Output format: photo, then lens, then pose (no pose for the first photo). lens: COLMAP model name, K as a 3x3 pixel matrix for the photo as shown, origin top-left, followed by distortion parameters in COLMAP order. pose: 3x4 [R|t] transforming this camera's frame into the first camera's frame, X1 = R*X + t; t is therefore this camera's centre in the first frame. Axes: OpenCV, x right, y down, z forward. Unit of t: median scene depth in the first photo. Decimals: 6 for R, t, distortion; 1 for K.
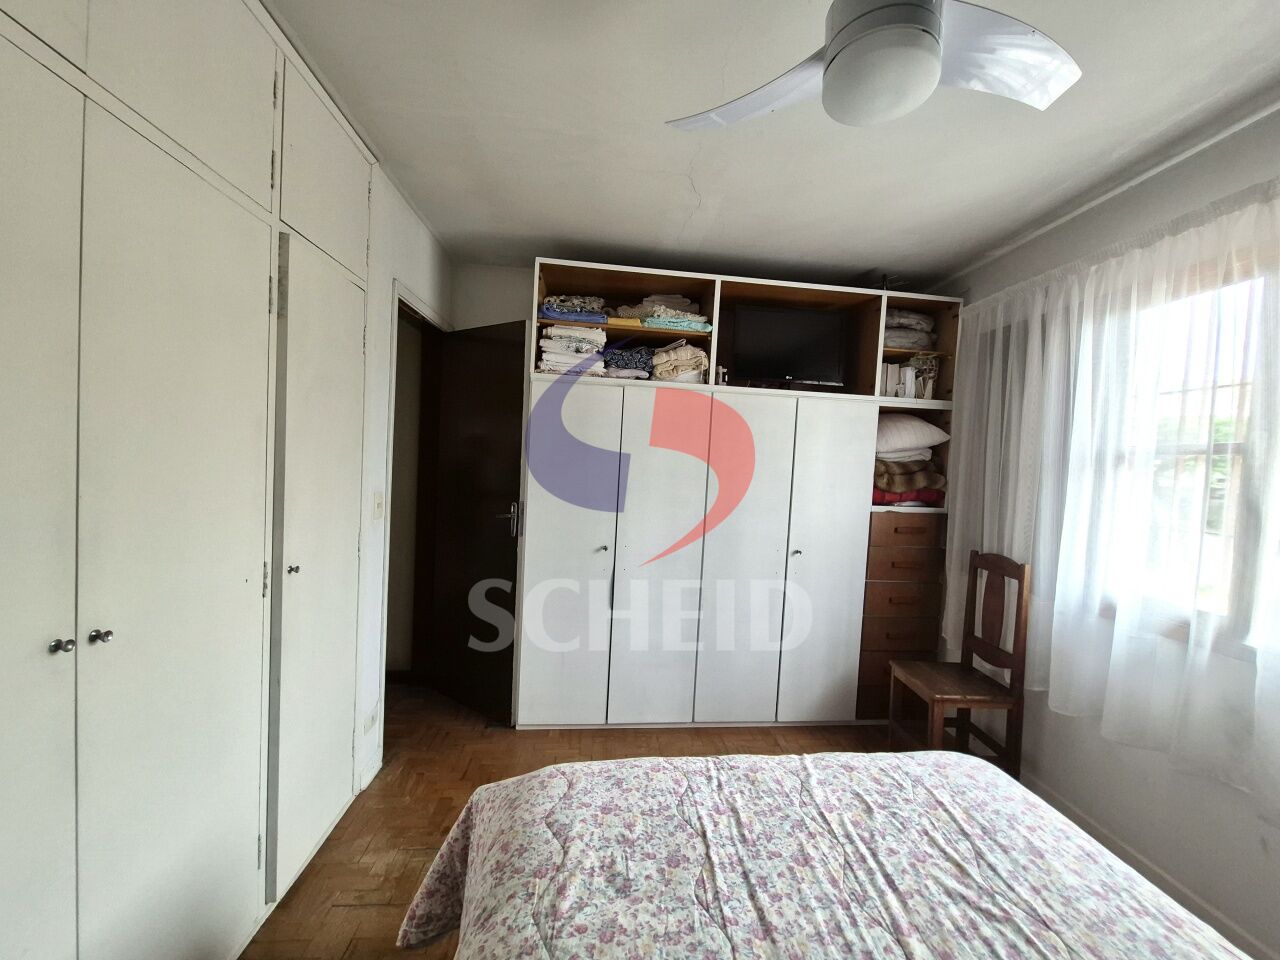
lens RADIAL K [[498.7, 0, 654.5], [0, 498.7, 478.3], [0, 0, 1]] dist [0.000123, -0.000250]
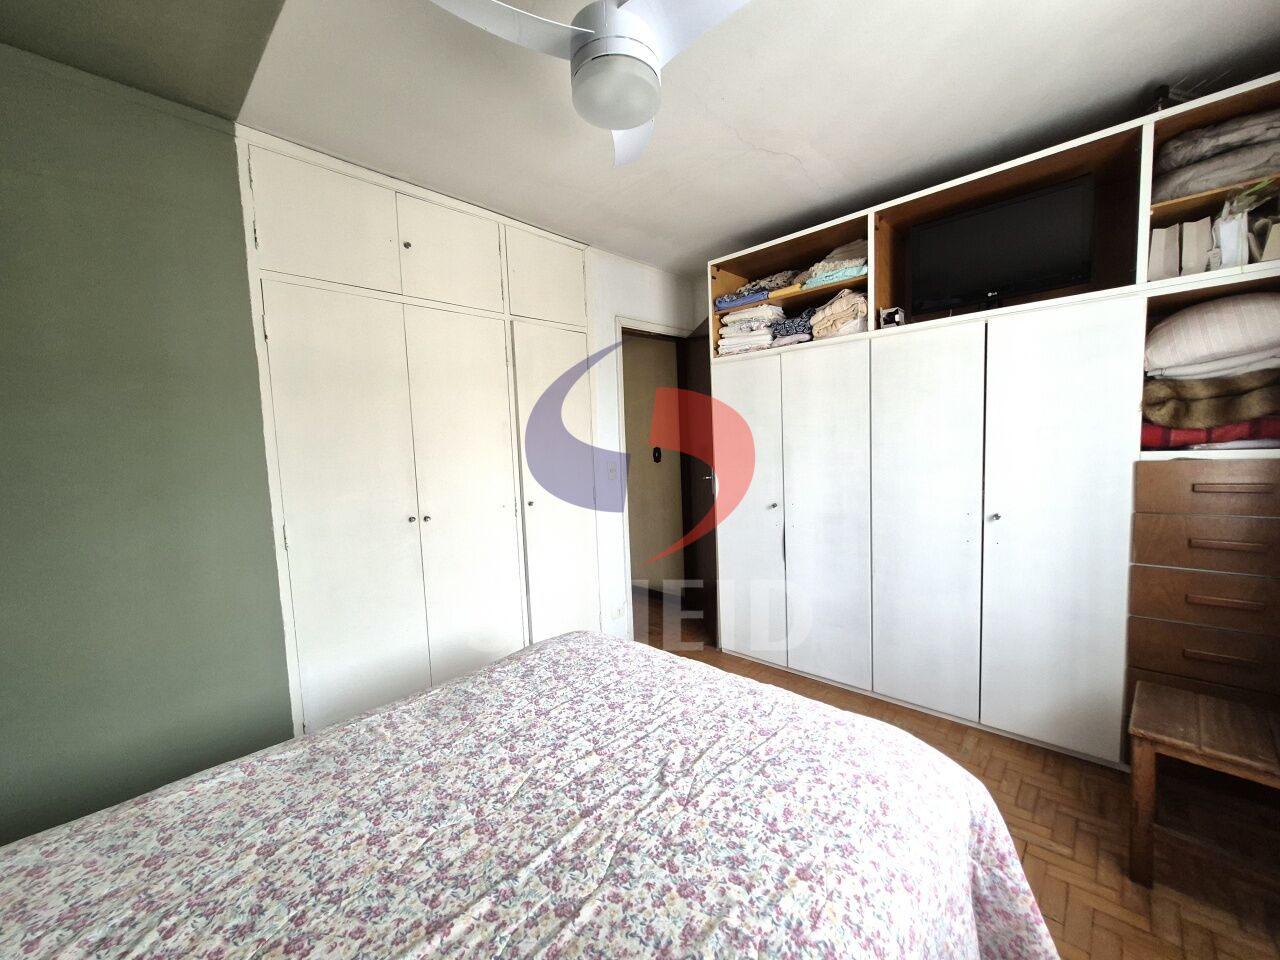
lens RADIAL K [[498.7, 0, 654.5], [0, 498.7, 478.3], [0, 0, 1]] dist [0.000123, -0.000250]
pose [[0.658225, -0.022783, -0.752476, 1.144710], [0.051308, 0.998575, 0.014646, 0.106649], [0.751071, -0.048248, 0.658456, 0.176073]]
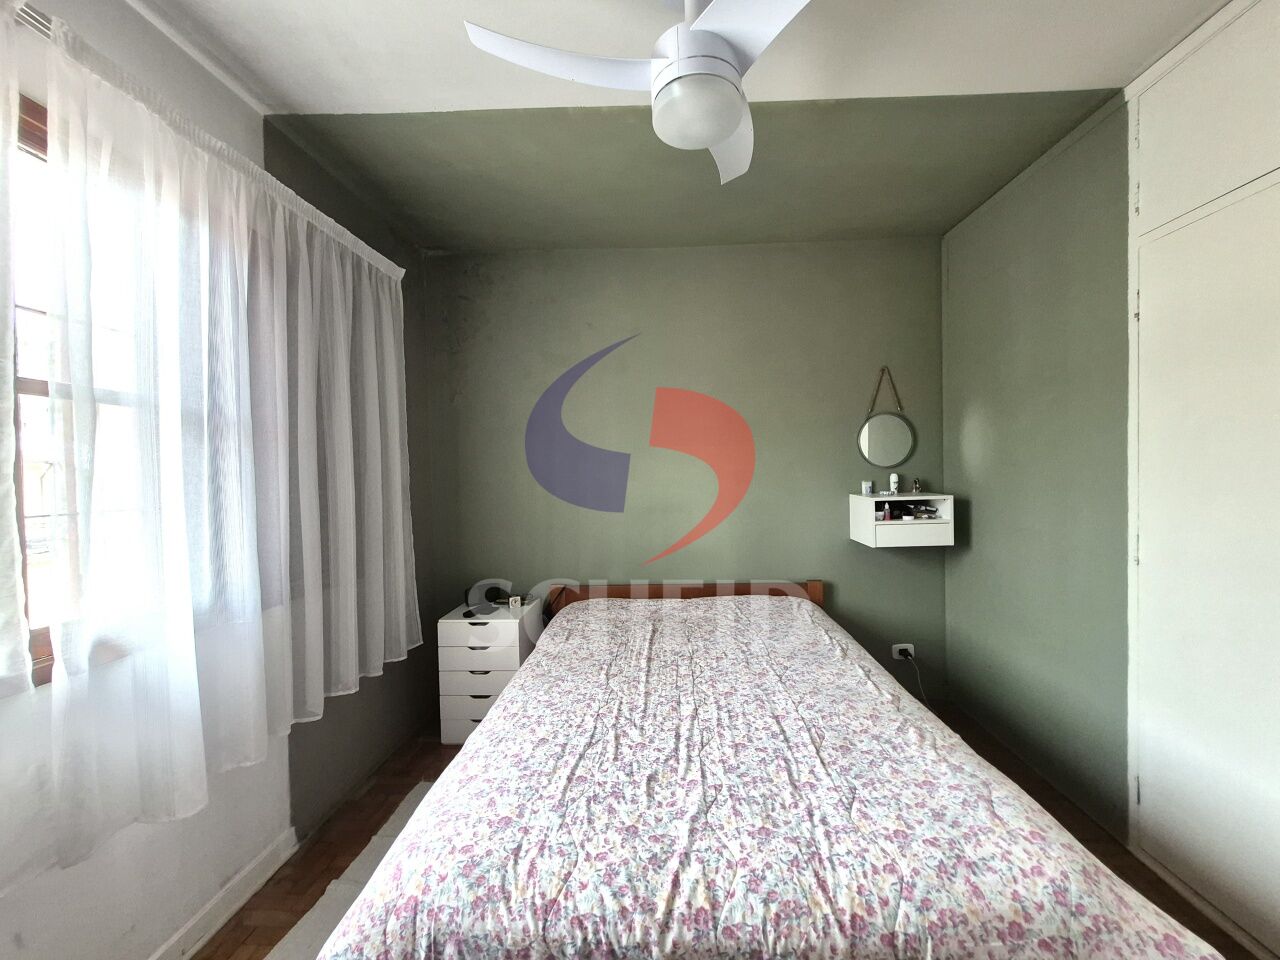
lens RADIAL K [[501.6, 0, 646.6], [0, 501.6, 478.0], [0, 0, 1]] dist [-0.000969, 0.000249]
pose [[-0.988281, -0.029580, 0.149752, 0.291766], [-0.021591, 0.998270, 0.054693, 0.020143], [-0.151110, 0.050819, -0.987210, 1.835684]]
